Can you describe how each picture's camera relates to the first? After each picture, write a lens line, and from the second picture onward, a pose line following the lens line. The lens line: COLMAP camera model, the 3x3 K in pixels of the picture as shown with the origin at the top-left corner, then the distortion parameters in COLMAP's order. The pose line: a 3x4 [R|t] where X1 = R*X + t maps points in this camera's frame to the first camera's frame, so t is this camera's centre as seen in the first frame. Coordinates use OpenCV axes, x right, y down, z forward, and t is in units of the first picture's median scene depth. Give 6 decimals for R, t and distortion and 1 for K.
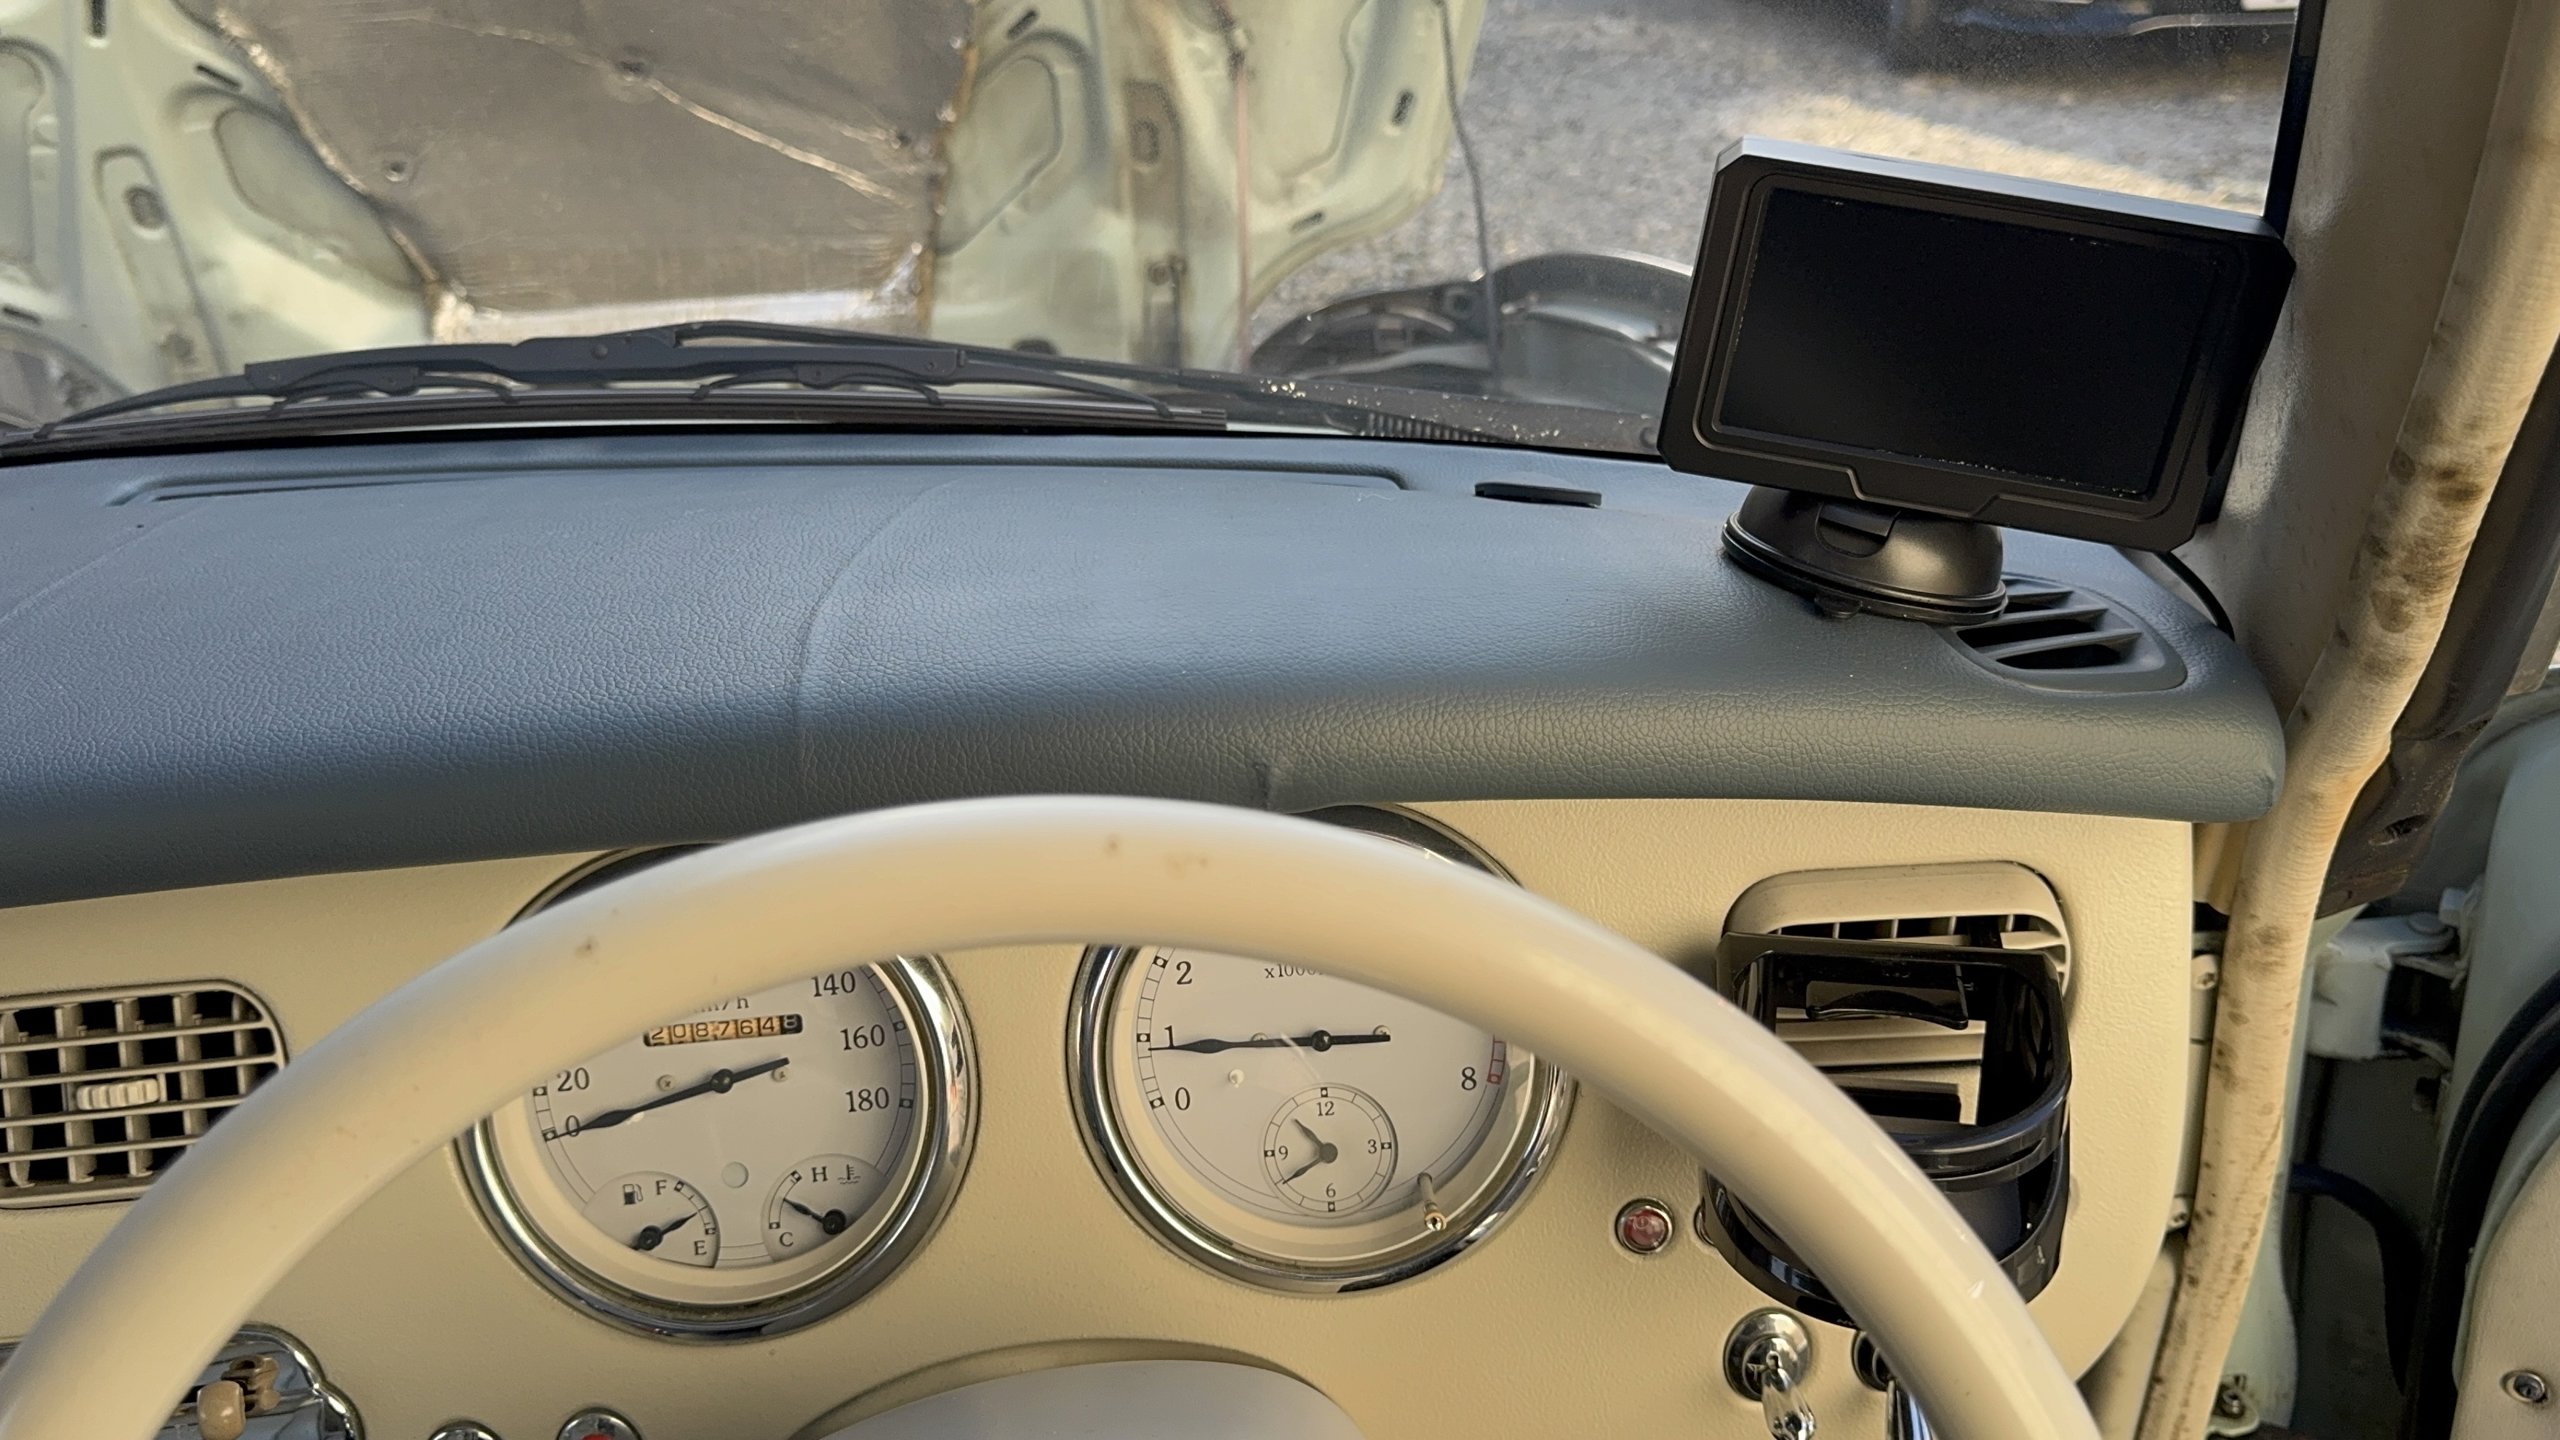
lens RADIAL K [[2231.4, 0, 1280.0], [0, 2231.4, 720.0], [0, 0, 1]] dist [0.073826, -0.097005]
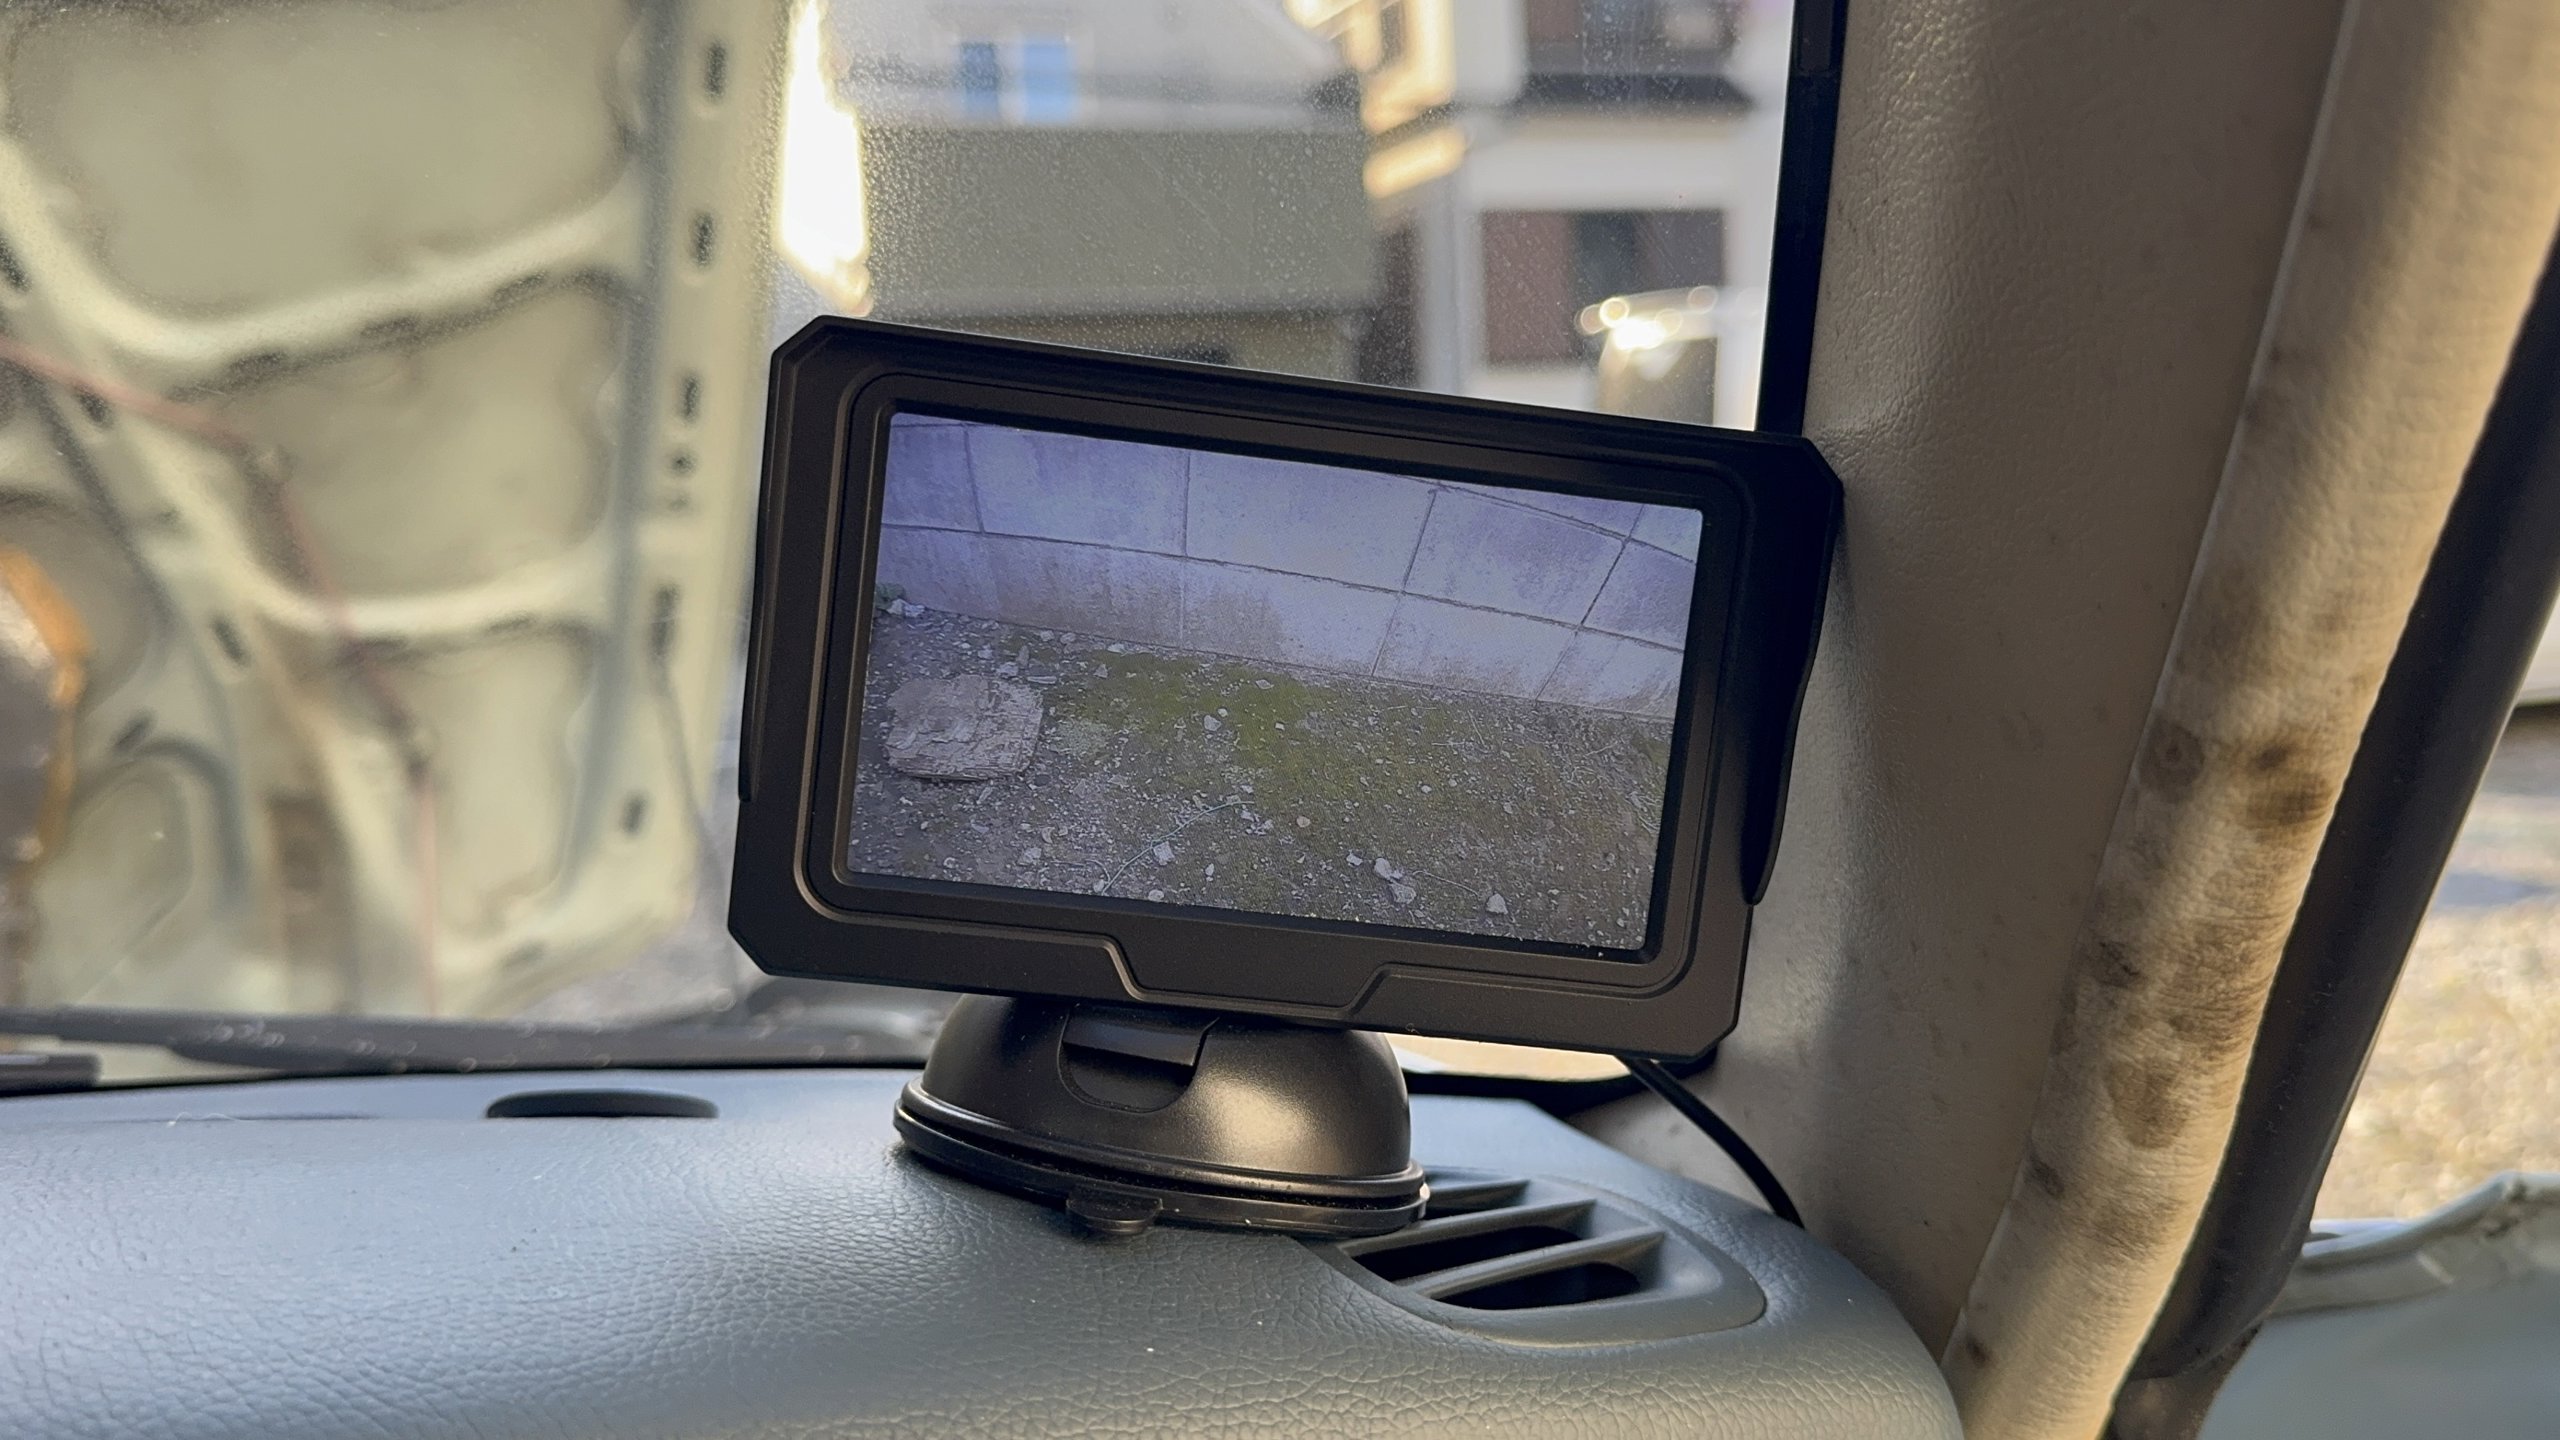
lens RADIAL K [[2278.1, 0, 1216.2], [0, 2278.1, 720.6], [0, 0, 1]] dist [0.156455, -0.354382]
pose [[0.963751, -0.033766, 0.264658, 0.097352], [0.121940, 0.938039, -0.324367, 0.009633], [-0.237307, 0.344881, 0.908153, 0.346547]]
